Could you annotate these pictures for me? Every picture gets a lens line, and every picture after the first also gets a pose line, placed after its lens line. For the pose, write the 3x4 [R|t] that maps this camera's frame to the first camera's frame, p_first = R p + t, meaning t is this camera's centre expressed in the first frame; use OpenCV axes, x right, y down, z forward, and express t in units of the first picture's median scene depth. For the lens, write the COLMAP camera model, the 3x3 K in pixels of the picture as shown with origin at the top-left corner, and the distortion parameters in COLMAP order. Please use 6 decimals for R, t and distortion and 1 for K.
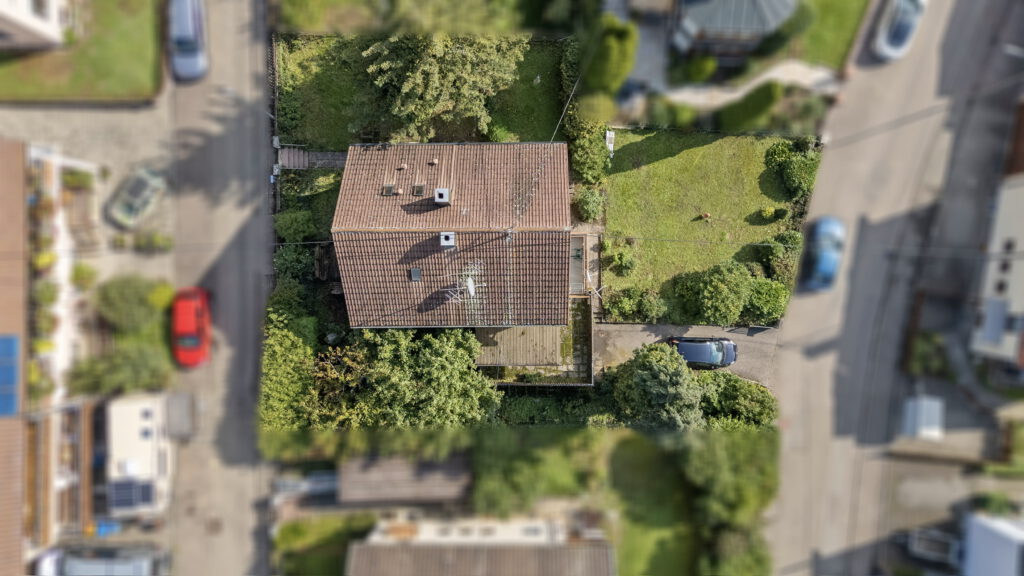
lens RADIAL K [[760.2, 0, 512.9], [0, 760.2, 267.9], [0, 0, 1]] dist [0.083149, 0.002640]
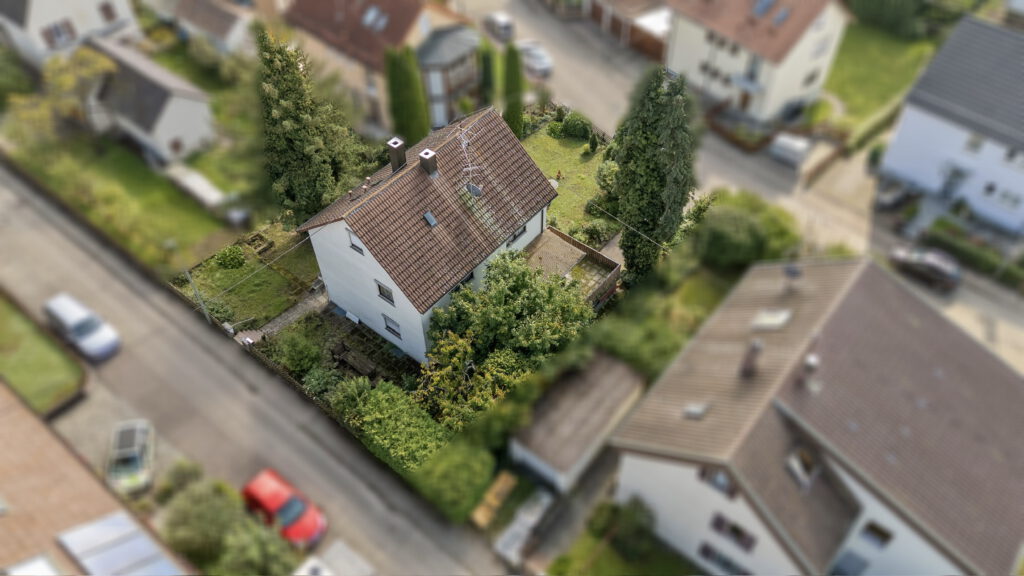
lens RADIAL K [[760.2, 0, 512.9], [0, 760.2, 267.9], [0, 0, 1]] dist [0.083149, 0.002640]
pose [[0.638149, -0.556151, 0.532412, -0.543570], [0.769706, 0.476860, -0.424448, 0.479658], [-0.017829, 0.680662, 0.732380, 0.228032]]
